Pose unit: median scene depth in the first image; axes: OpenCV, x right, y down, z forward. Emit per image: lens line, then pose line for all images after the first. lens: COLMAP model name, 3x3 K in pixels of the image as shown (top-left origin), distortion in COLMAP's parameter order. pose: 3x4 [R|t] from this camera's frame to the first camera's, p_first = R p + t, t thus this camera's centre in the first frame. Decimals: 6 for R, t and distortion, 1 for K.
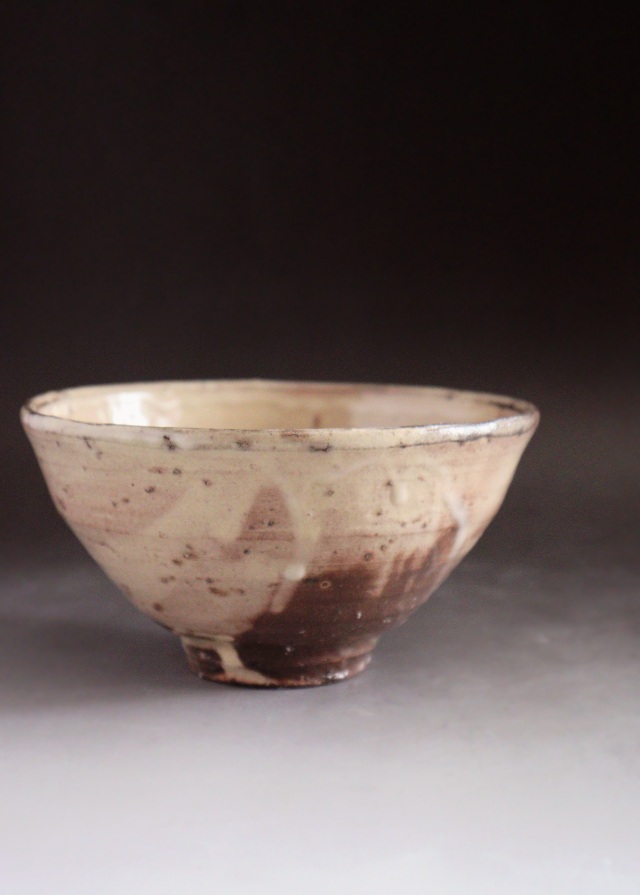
lens RADIAL K [[1598.4, 0, 320.0], [0, 1598.4, 447.5], [0, 0, 1]] dist [0.174310, -0.002980]
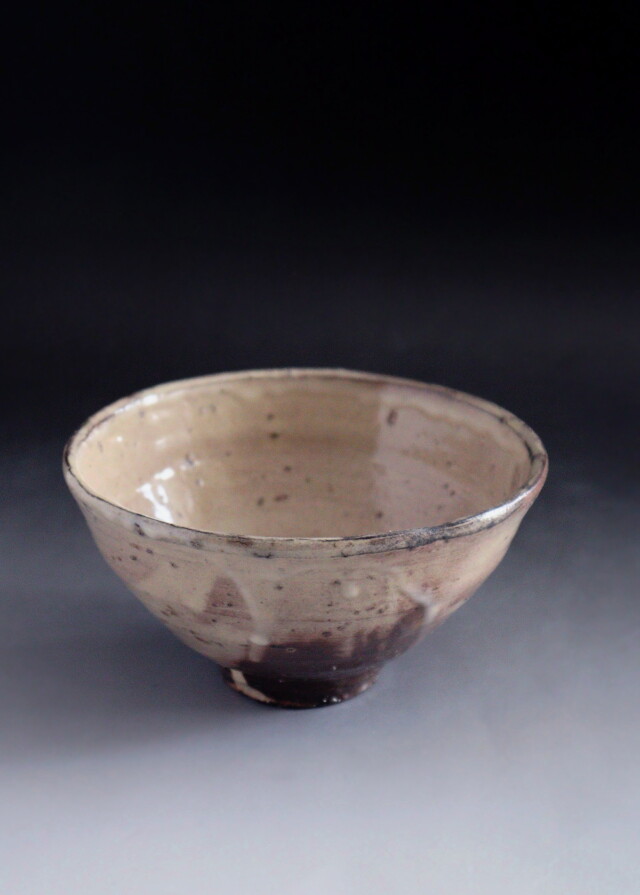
lens RADIAL K [[1585.9, 0, 320.0], [0, 1585.9, 447.5], [0, 0, 1]] dist [0.032339, 0.028521]
pose [[0.956229, 0.106885, -0.272401, 0.311201], [-0.038953, 0.969113, 0.243522, -0.322346], [0.290017, -0.222252, 0.930857, 0.023209]]
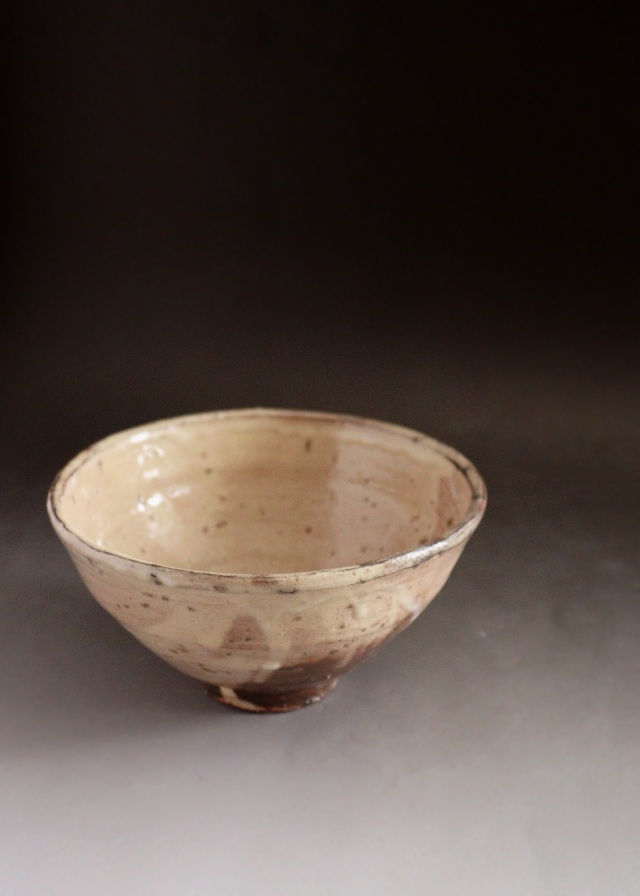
lens RADIAL K [[990.0, 0, 319.6], [0, 990.0, 488.9], [0, 0, 1]] dist [-0.009899, -0.002658]
pose [[0.999295, 0.013362, -0.035072, 0.044390], [-0.003349, 0.962492, 0.271290, -0.248805], [0.037382, -0.270981, 0.961858, 0.337245]]
